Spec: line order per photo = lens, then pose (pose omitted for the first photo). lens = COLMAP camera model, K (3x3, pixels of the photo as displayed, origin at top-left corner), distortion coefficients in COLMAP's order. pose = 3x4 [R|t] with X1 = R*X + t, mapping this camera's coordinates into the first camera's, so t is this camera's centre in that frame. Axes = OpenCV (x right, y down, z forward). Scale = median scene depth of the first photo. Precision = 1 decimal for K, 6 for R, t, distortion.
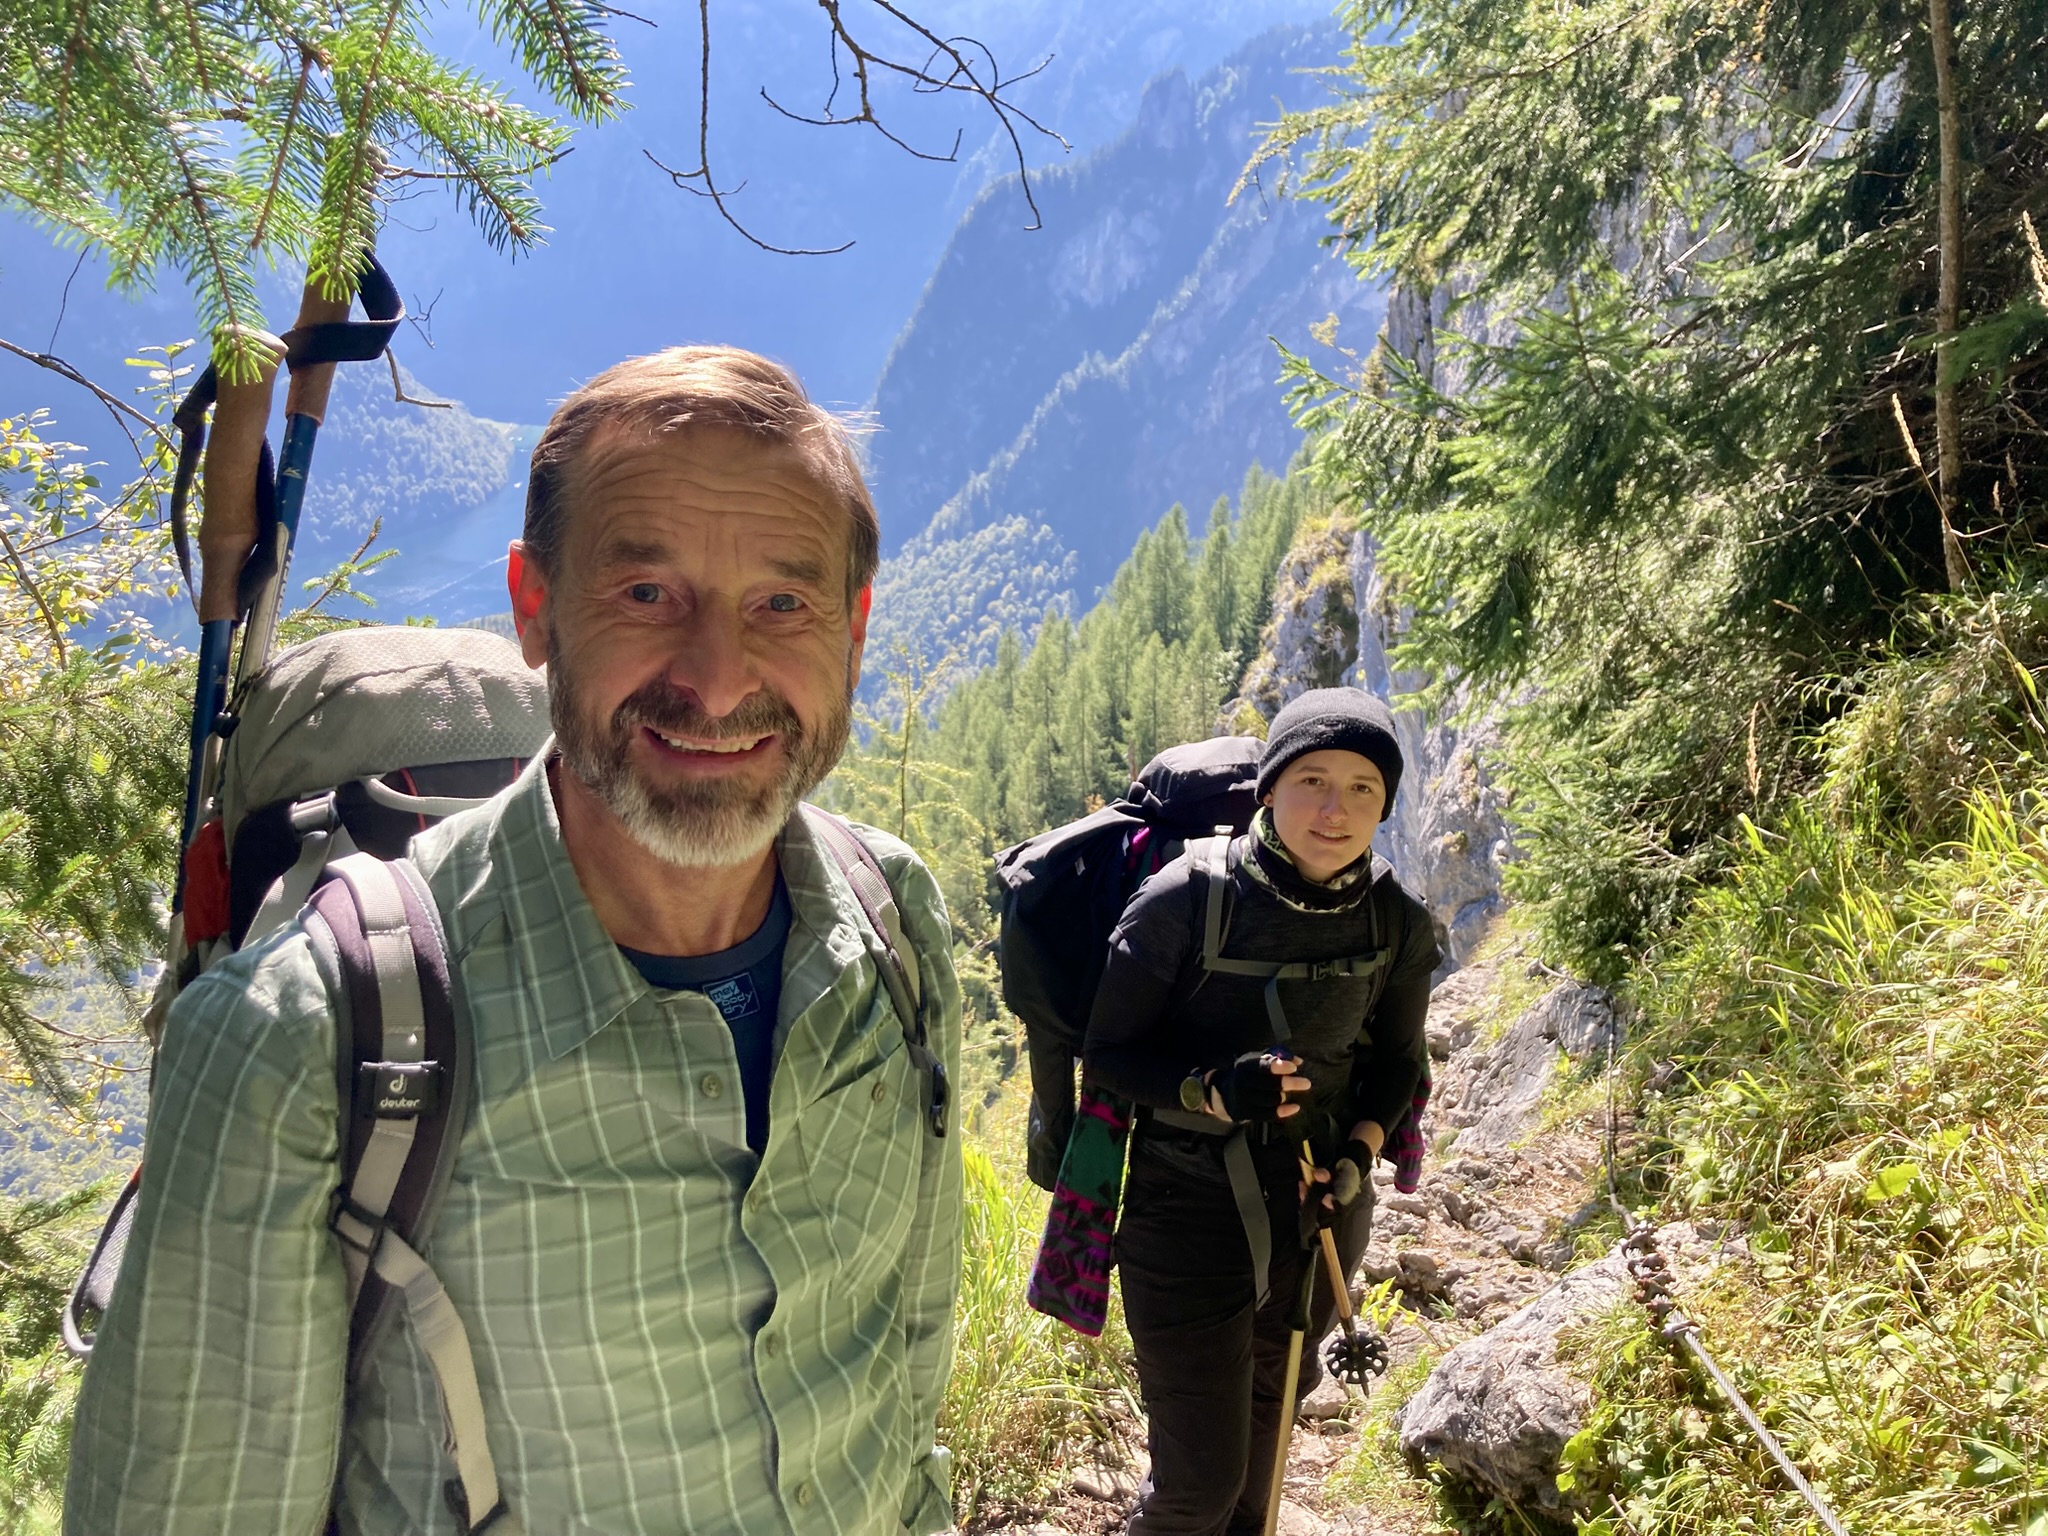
lens RADIAL K [[1717.7, 0, 1015.9], [0, 1717.7, 770.0], [0, 0, 1]] dist [0.036302, -0.072248]
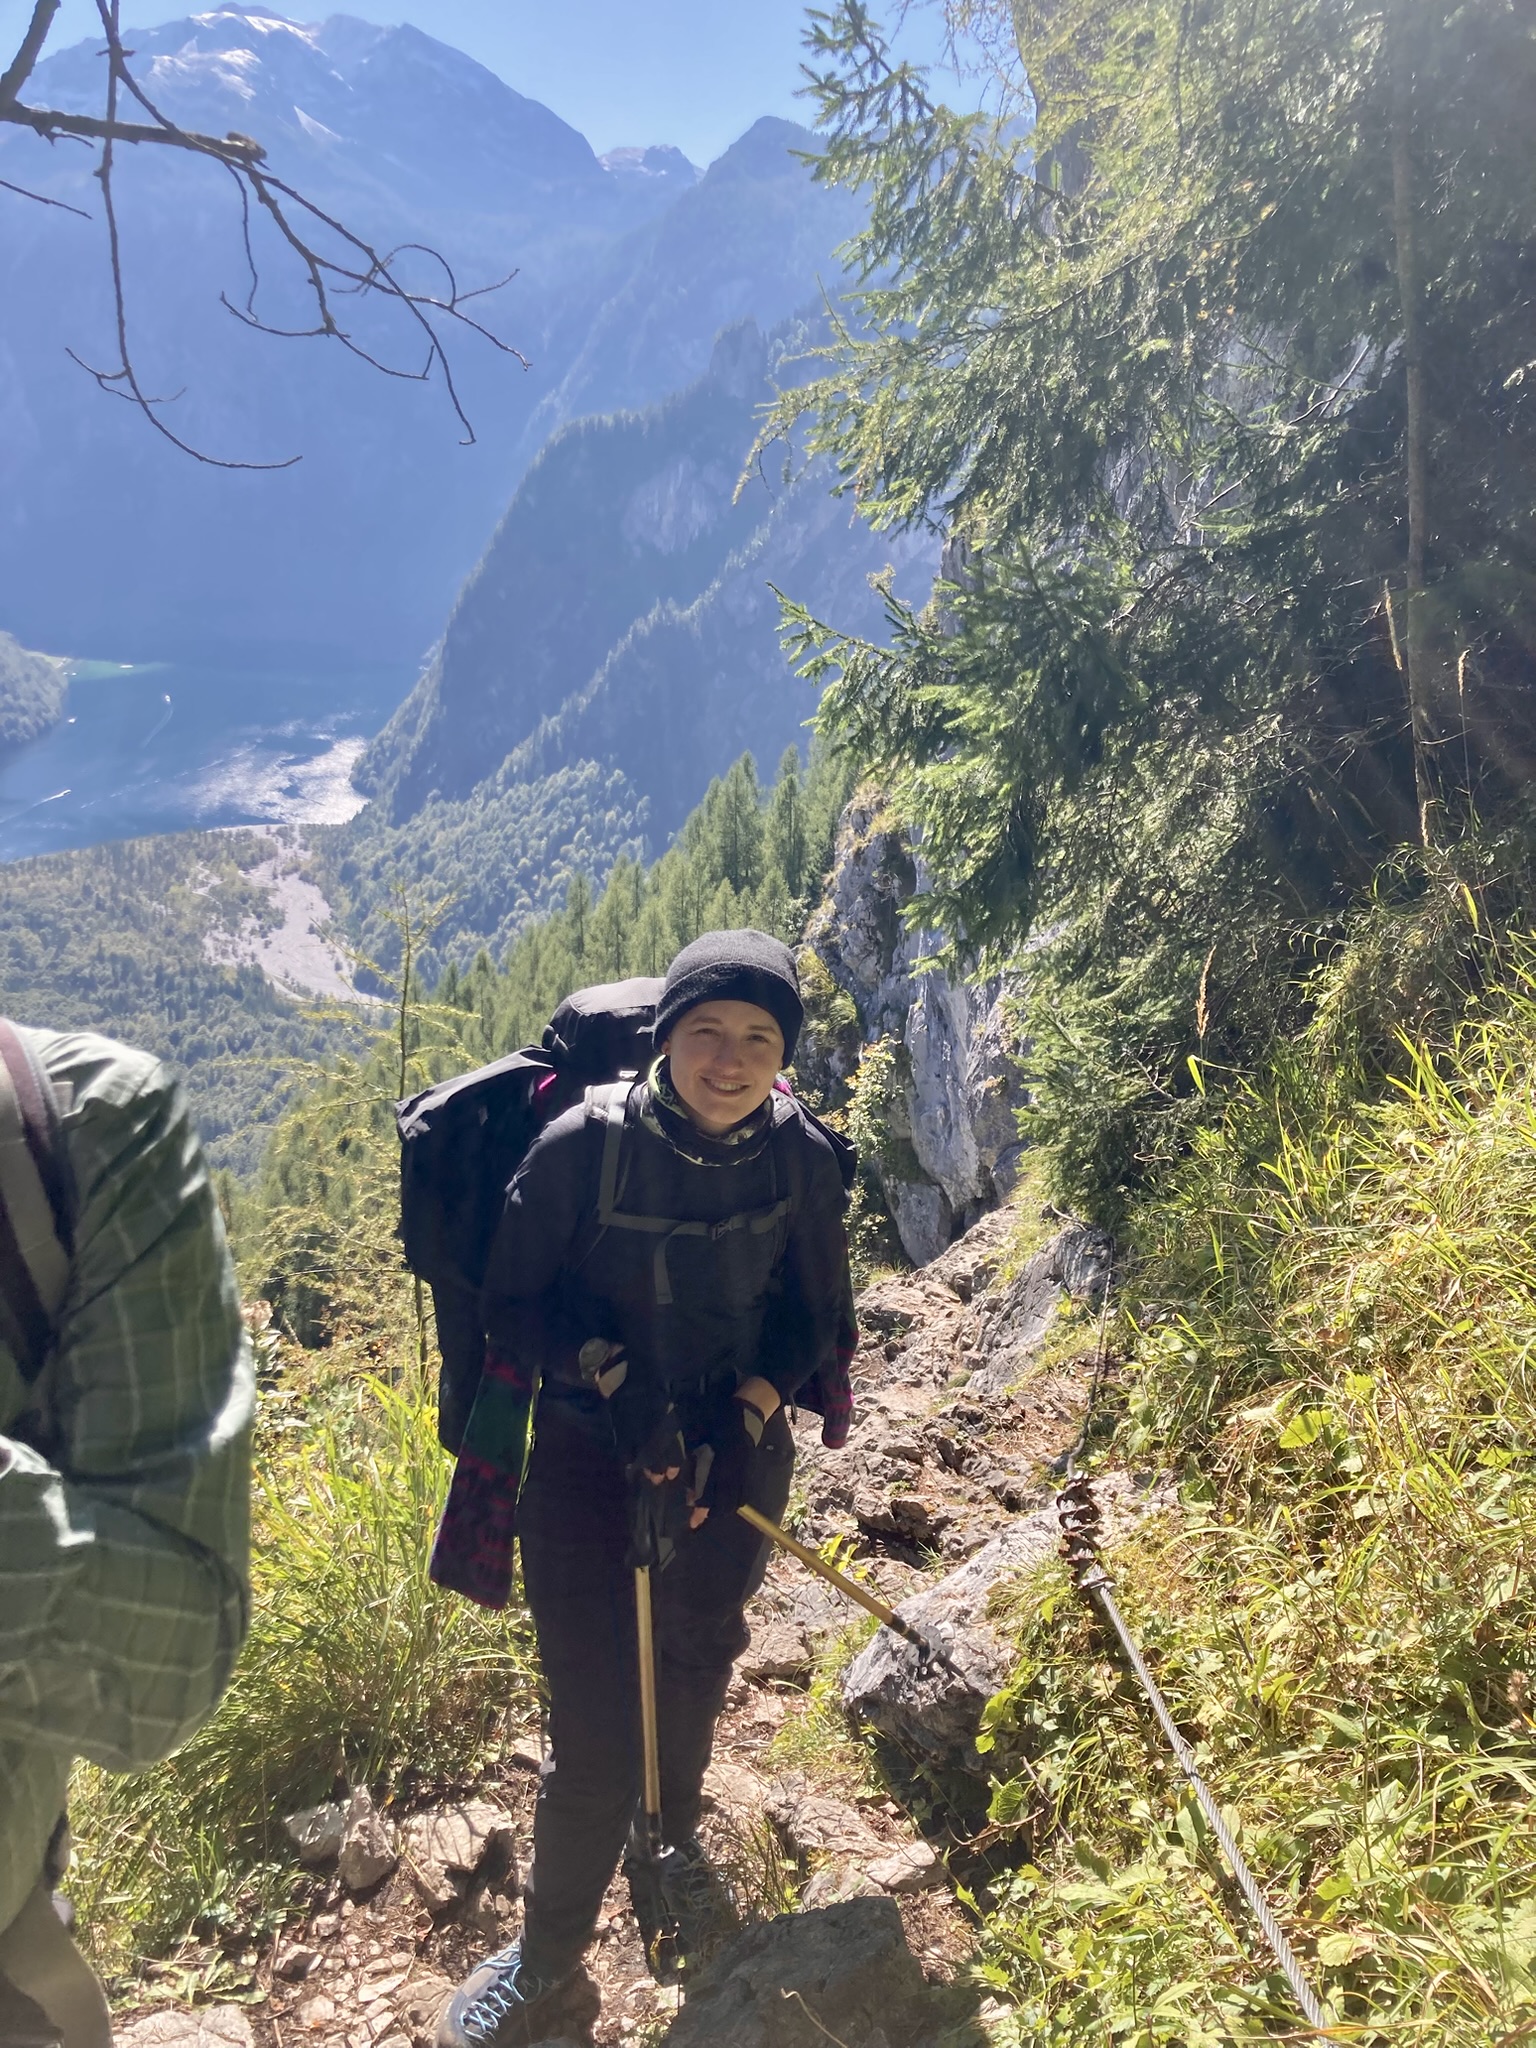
lens RADIAL K [[1699.4, 0, 768.0], [0, 1699.4, 1024.0], [0, 0, 1]] dist [0.081691, -0.272827]
pose [[0.995095, 0.001007, 0.098923, 0.053478], [-0.001508, 0.999986, 0.004990, 0.001103], [-0.098917, -0.005115, 0.995083, 0.029064]]
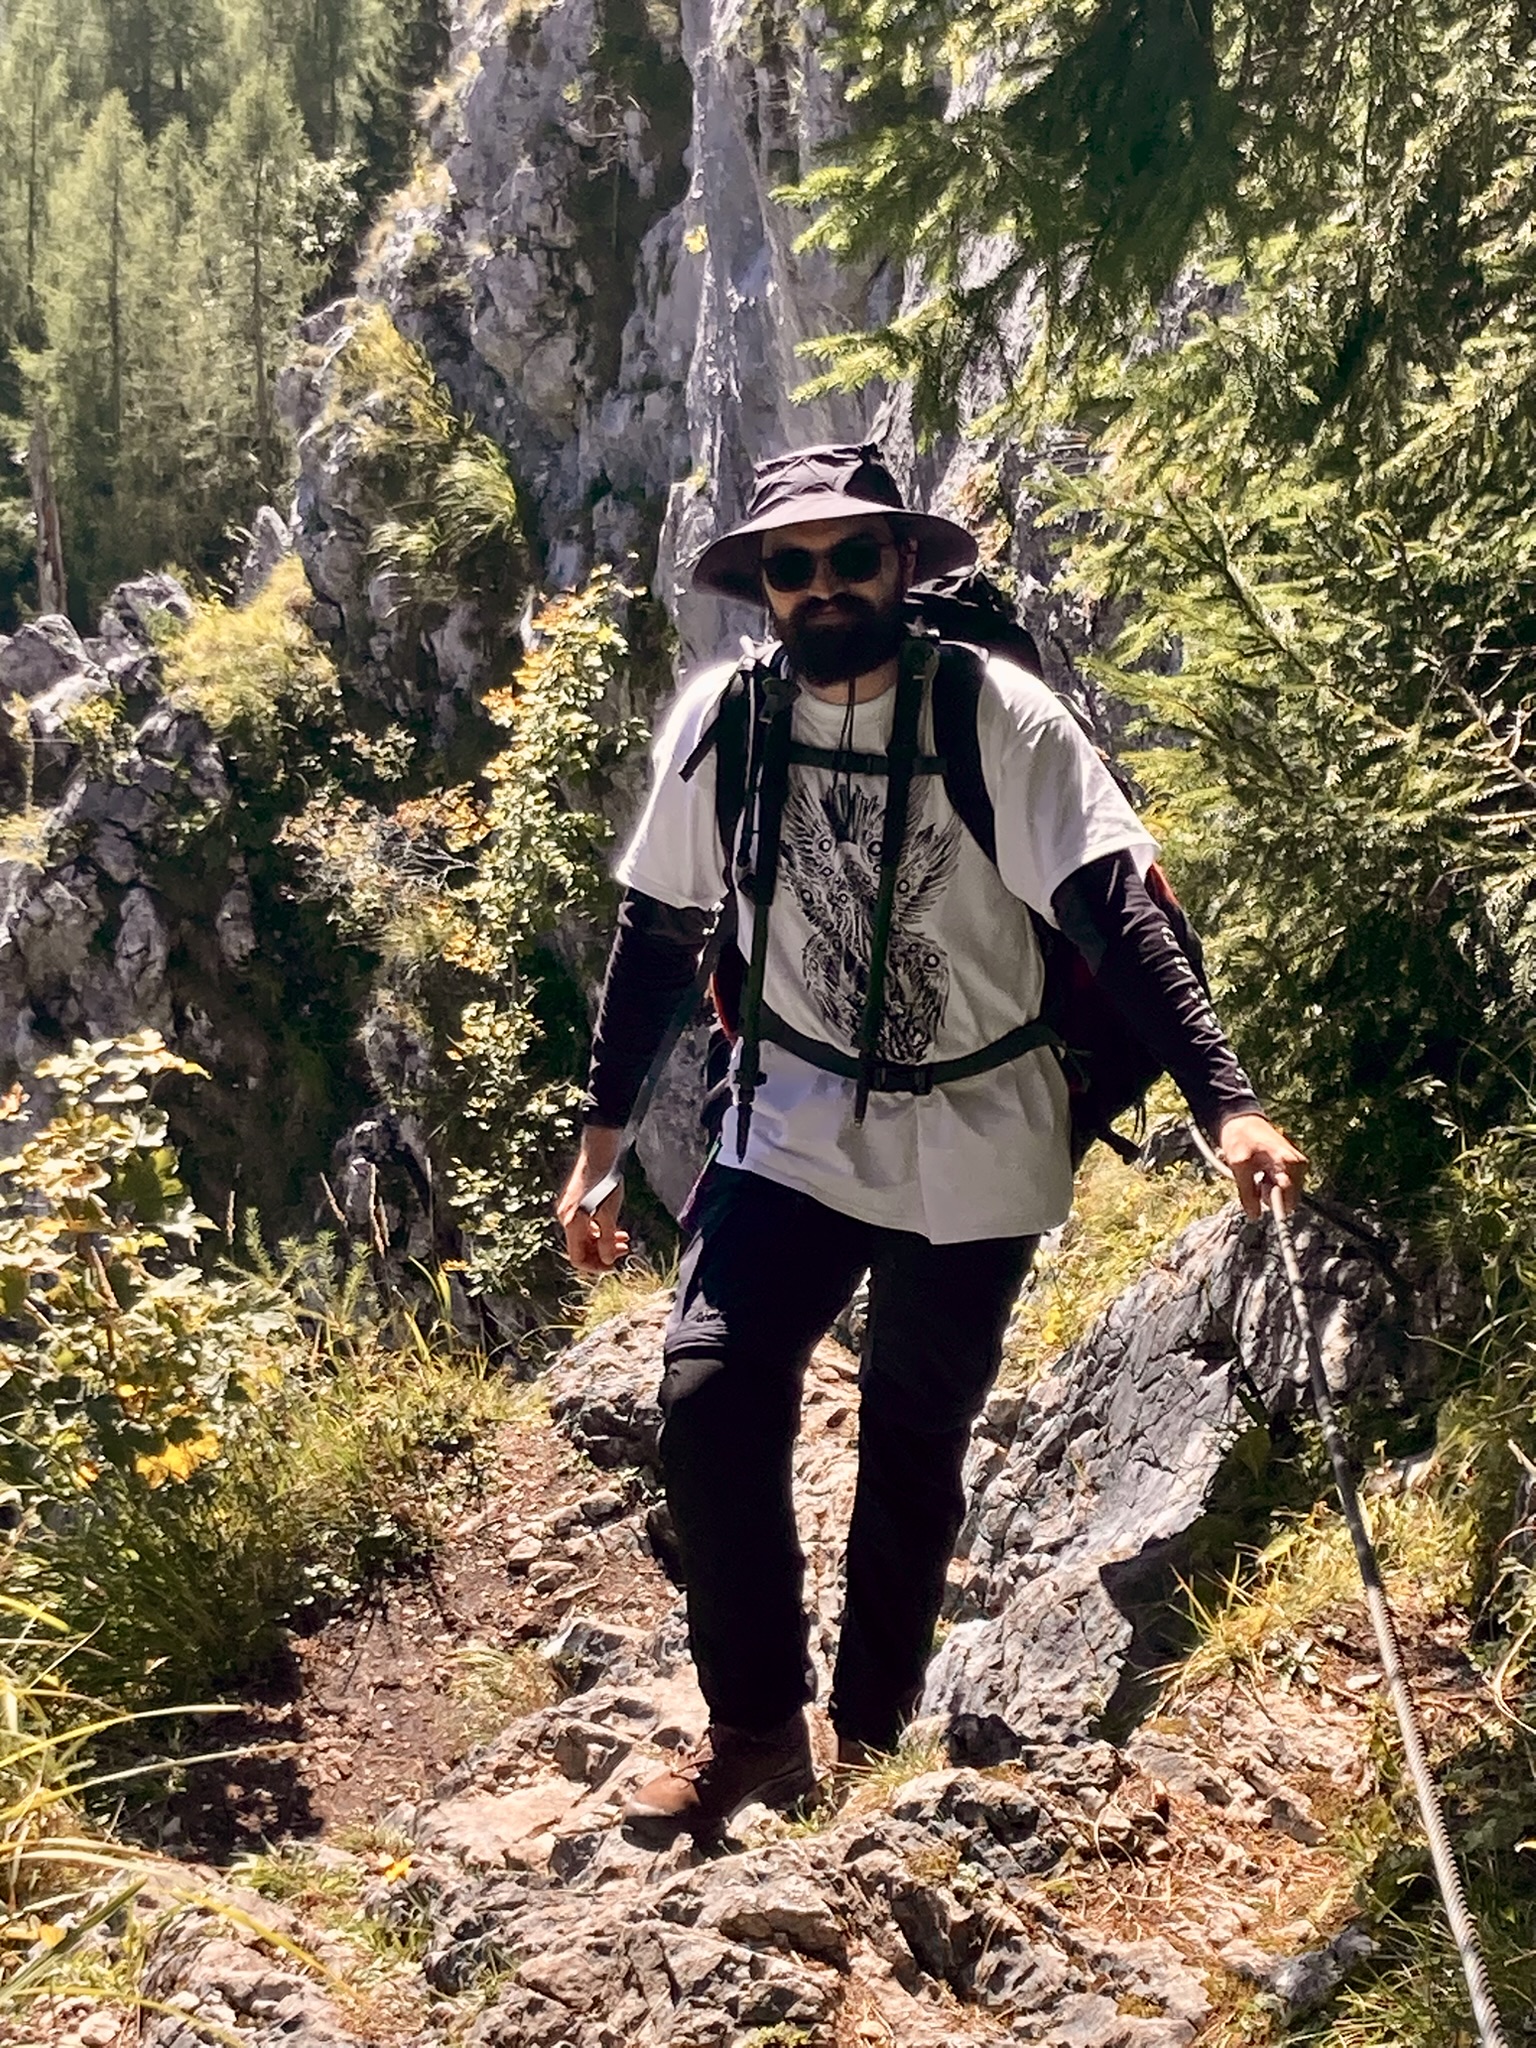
lens RADIAL K [[4724.1, 0, 855.2], [0, 4724.1, 1022.6], [0, 0, 1]] dist [0.108776, 0.153396]
pose [[0.973347, -0.006195, 0.229254, 0.041915], [-0.019169, 0.993939, 0.108244, -0.007803], [-0.228535, -0.109754, 0.967329, 0.175241]]
